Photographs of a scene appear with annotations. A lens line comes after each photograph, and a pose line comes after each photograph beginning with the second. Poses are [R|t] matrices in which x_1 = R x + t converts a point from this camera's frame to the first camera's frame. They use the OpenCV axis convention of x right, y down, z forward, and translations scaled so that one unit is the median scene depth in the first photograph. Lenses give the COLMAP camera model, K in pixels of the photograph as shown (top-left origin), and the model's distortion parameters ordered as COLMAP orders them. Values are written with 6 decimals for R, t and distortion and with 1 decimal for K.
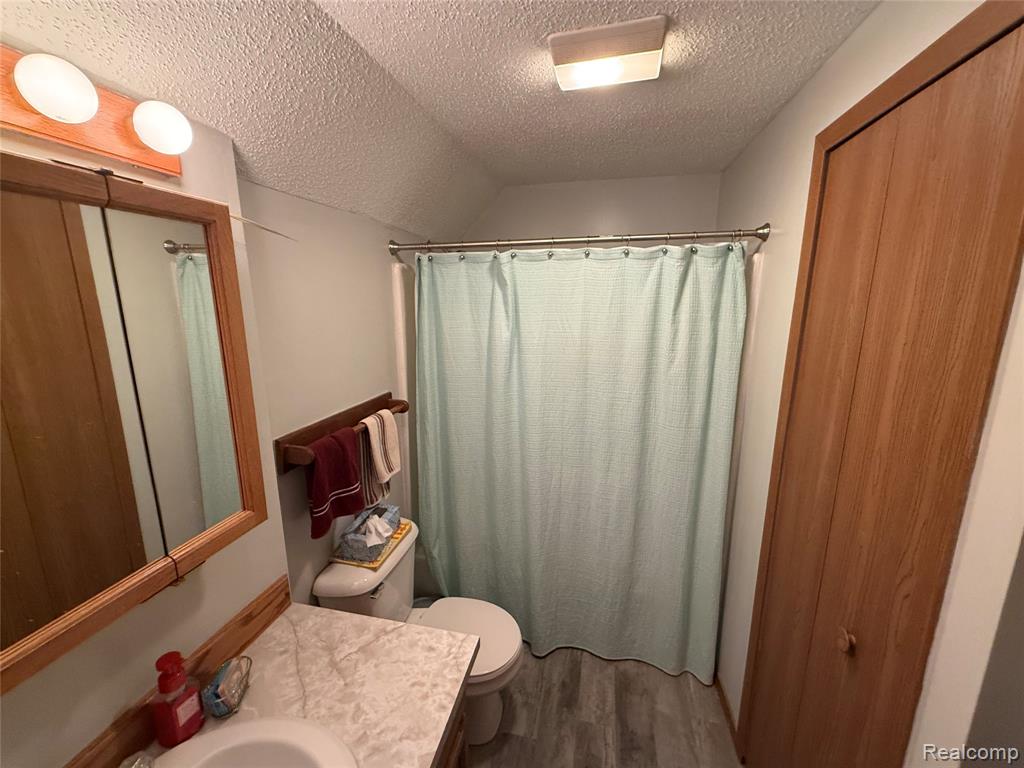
lens RADIAL K [[421.6, 0, 512.0], [0, 421.6, 384.0], [0, 0, 1]] dist [-0.000680, -0.000295]
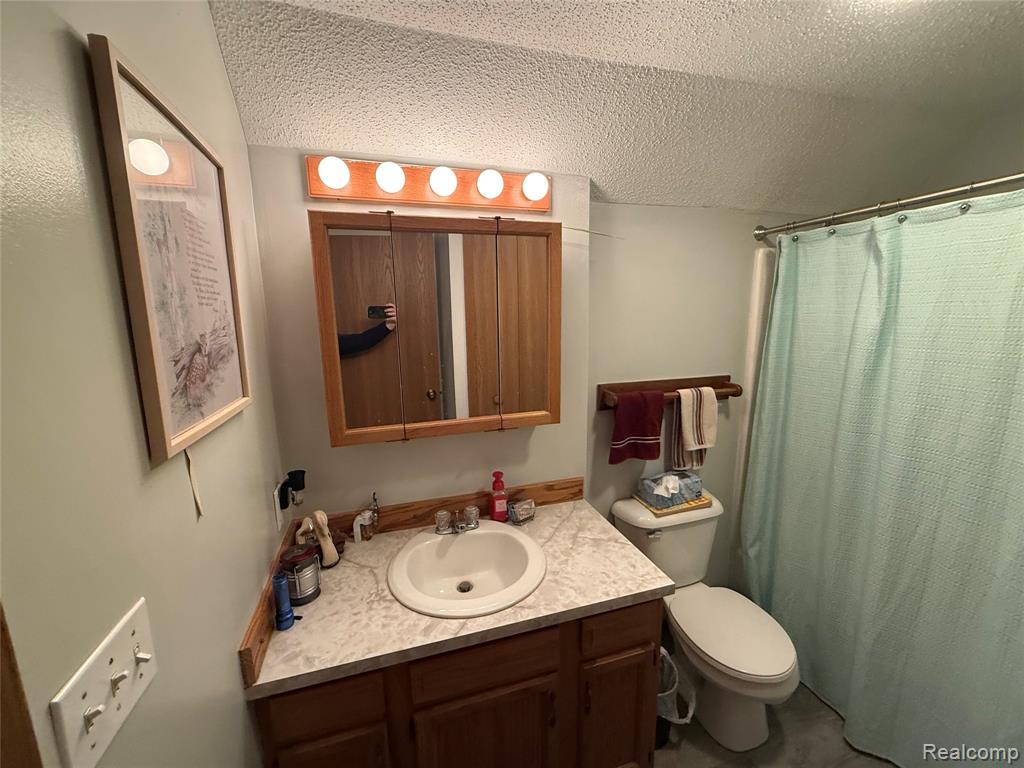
lens RADIAL K [[421.6, 0, 512.0], [0, 421.6, 384.0], [0, 0, 1]] dist [-0.000680, -0.000295]
pose [[0.497812, 0.145985, -0.854910, 0.446770], [-0.161388, 0.984107, 0.074071, 0.066352], [0.852137, 0.101099, 0.513461, 0.029817]]
